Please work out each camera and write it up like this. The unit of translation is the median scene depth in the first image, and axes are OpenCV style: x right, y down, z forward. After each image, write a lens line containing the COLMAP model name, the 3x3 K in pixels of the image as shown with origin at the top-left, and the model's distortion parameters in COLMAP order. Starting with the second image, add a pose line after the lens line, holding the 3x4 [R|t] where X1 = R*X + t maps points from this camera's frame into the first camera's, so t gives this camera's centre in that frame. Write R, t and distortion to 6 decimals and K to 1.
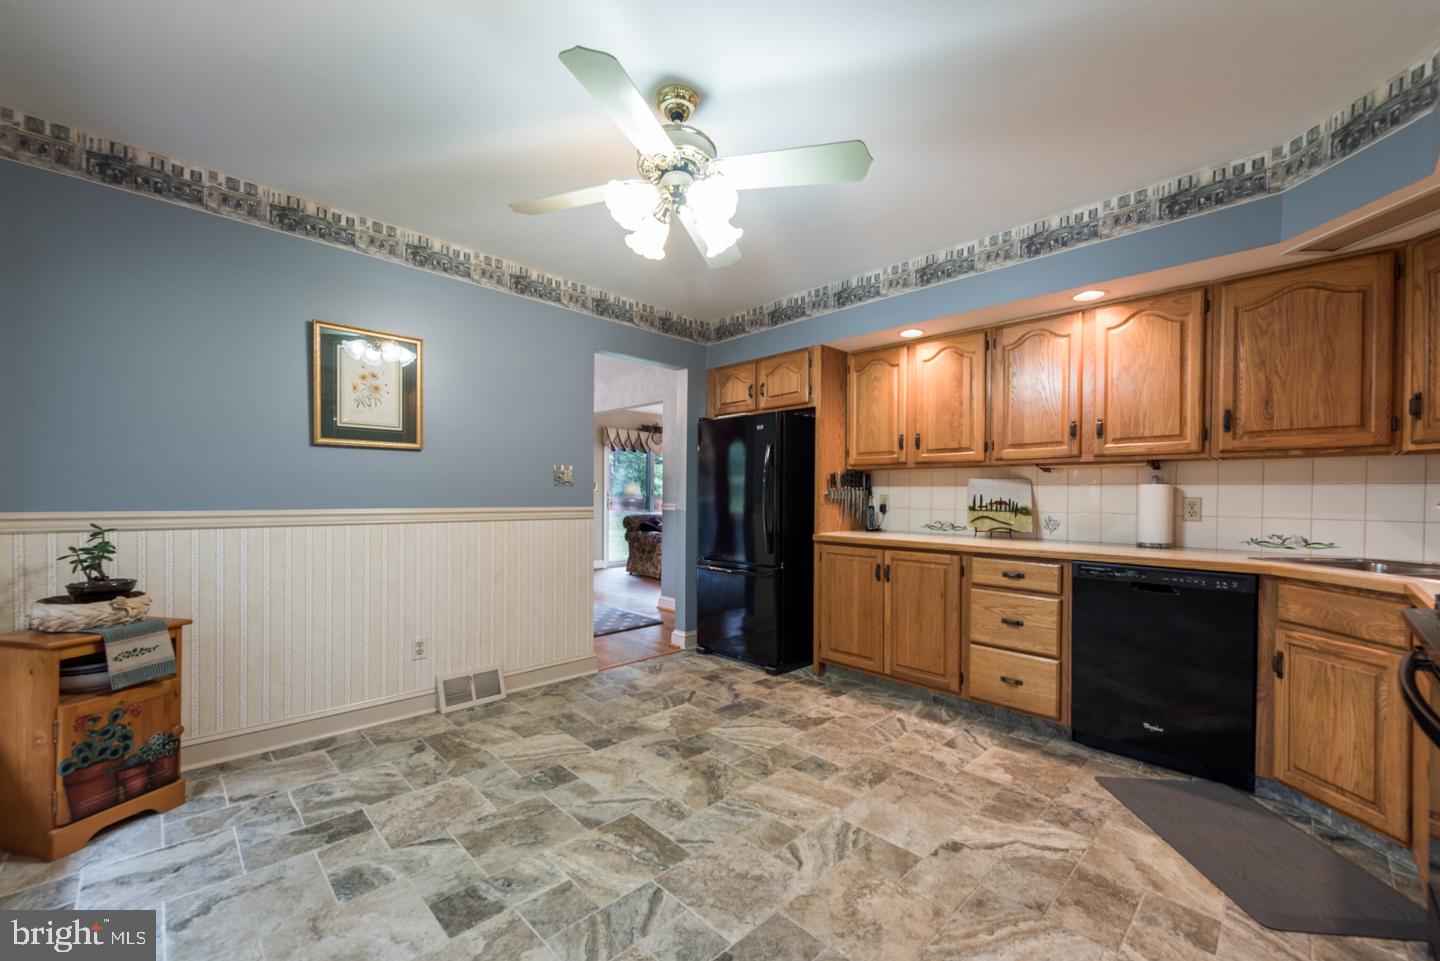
lens RADIAL K [[624.4, 0, 685.0], [0, 624.4, 501.8], [0, 0, 1]] dist [0.012222, -0.004316]
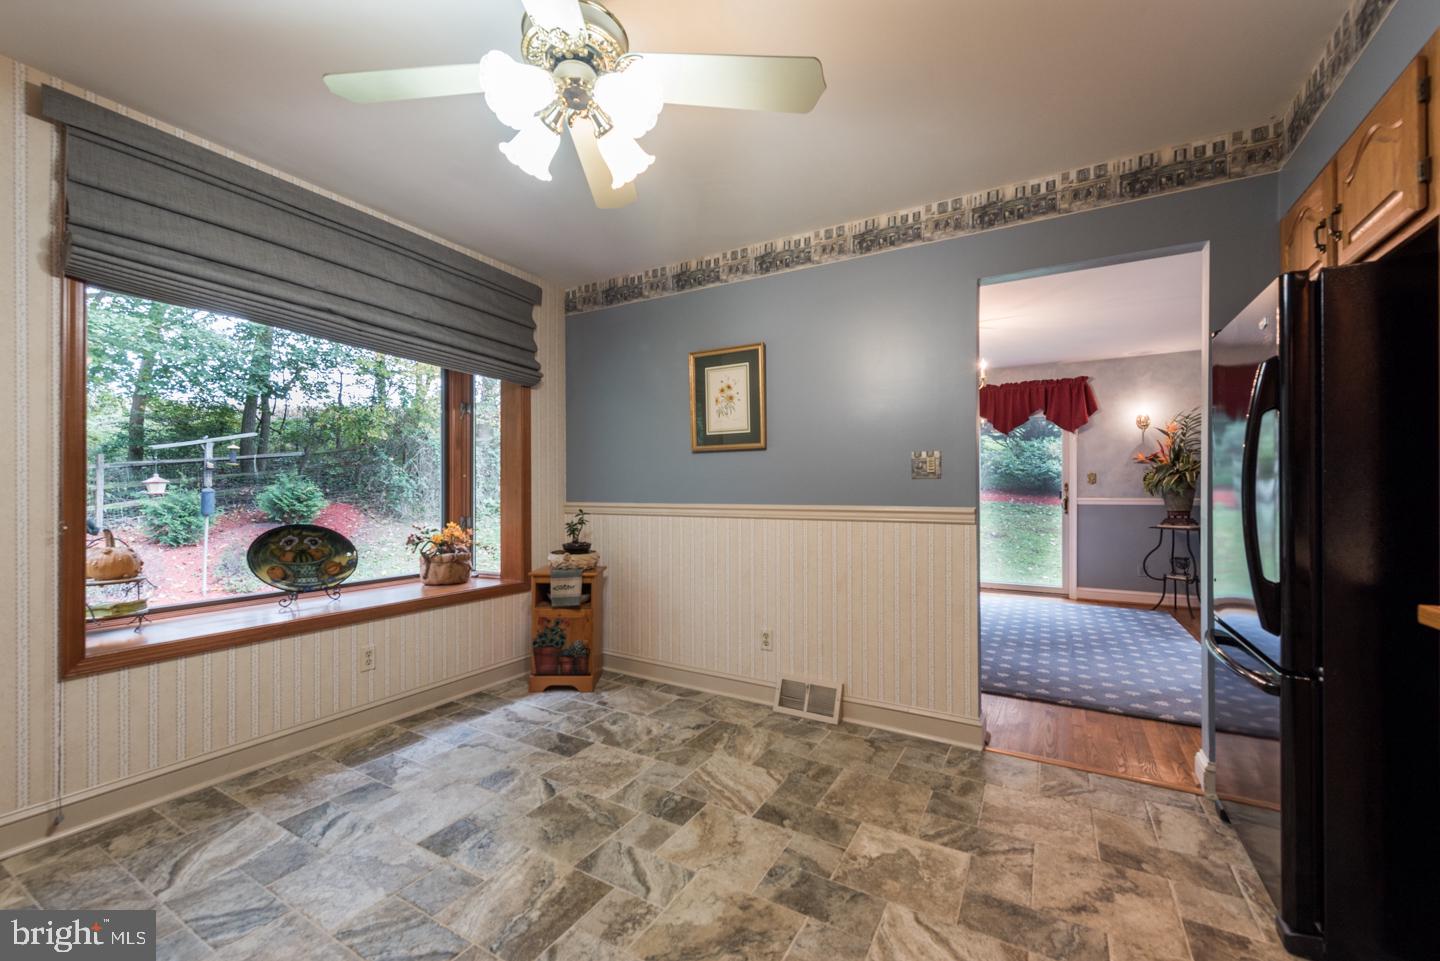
lens RADIAL K [[570.3, 0, 692.9], [0, 570.3, 487.3], [0, 0, 1]] dist [0.002634, -0.000093]
pose [[0.257063, -0.013749, -0.966297, 0.527232], [-0.005980, 0.999857, -0.015817, -0.002587], [0.966376, 0.009844, 0.256944, 0.732030]]
